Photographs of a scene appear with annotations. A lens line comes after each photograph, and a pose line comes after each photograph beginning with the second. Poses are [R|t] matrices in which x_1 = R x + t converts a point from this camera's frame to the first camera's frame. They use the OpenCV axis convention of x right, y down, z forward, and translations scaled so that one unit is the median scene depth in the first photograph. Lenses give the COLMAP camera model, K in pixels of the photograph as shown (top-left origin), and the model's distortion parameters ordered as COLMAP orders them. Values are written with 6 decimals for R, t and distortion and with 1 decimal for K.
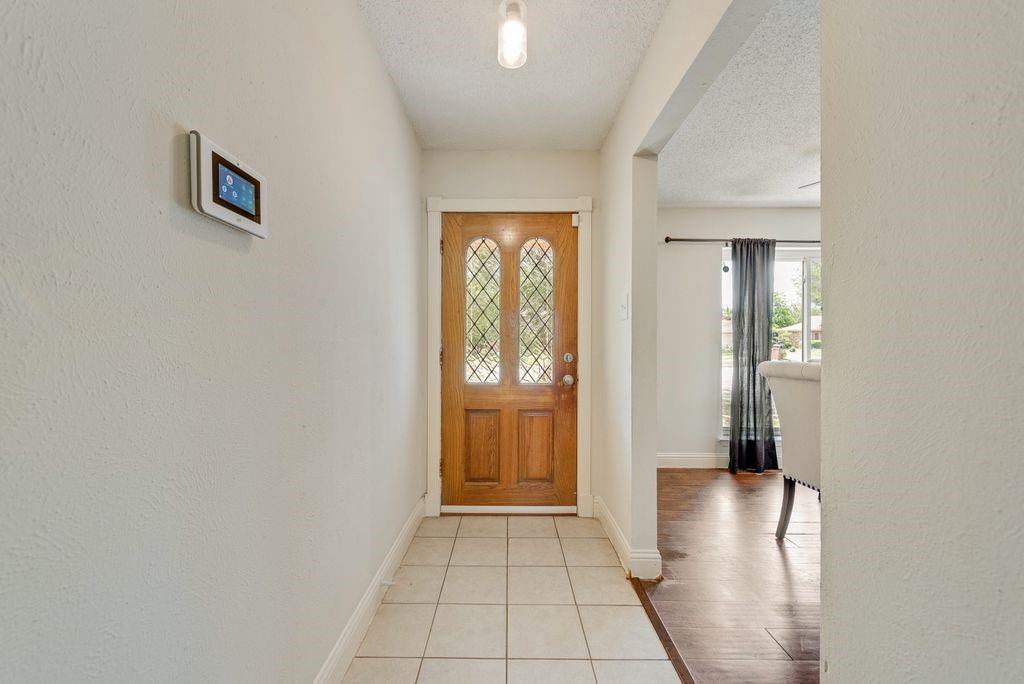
lens RADIAL K [[399.0, 0, 511.4], [0, 399.0, 342.8], [0, 0, 1]] dist [0.004657, -0.001664]
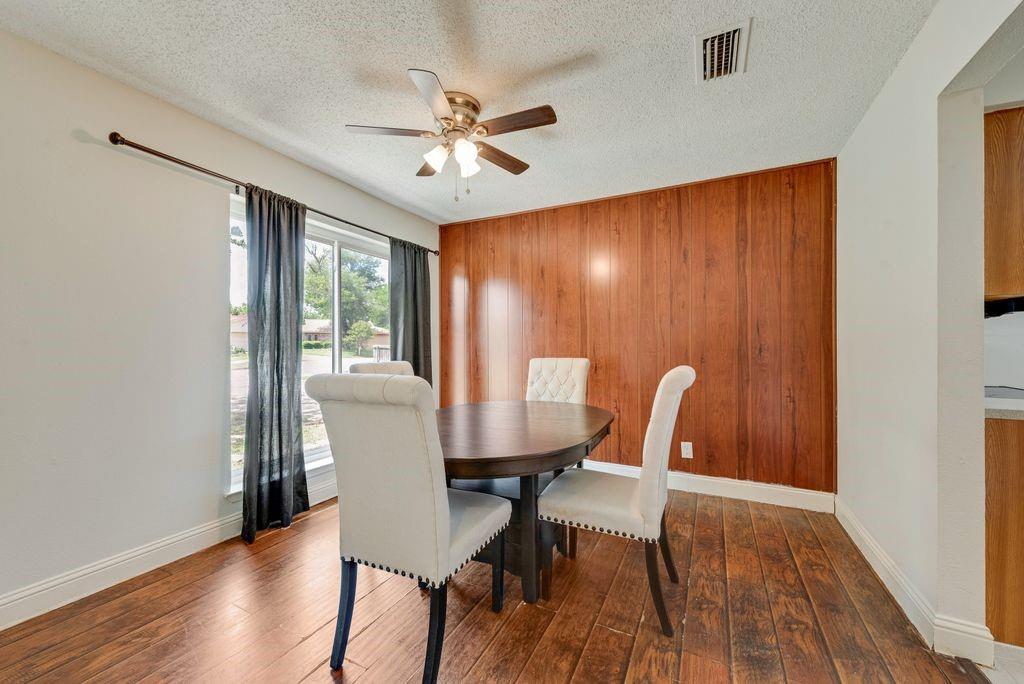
lens RADIAL K [[399.0, 0, 507.3], [0, 399.0, 344.3], [0, 0, 1]] dist [0.004657, -0.001664]
pose [[0.466808, 0.006124, 0.884337, 0.167961], [0.012143, 0.999837, -0.013334, 0.017870], [-0.884275, 0.016963, 0.466658, 0.309314]]
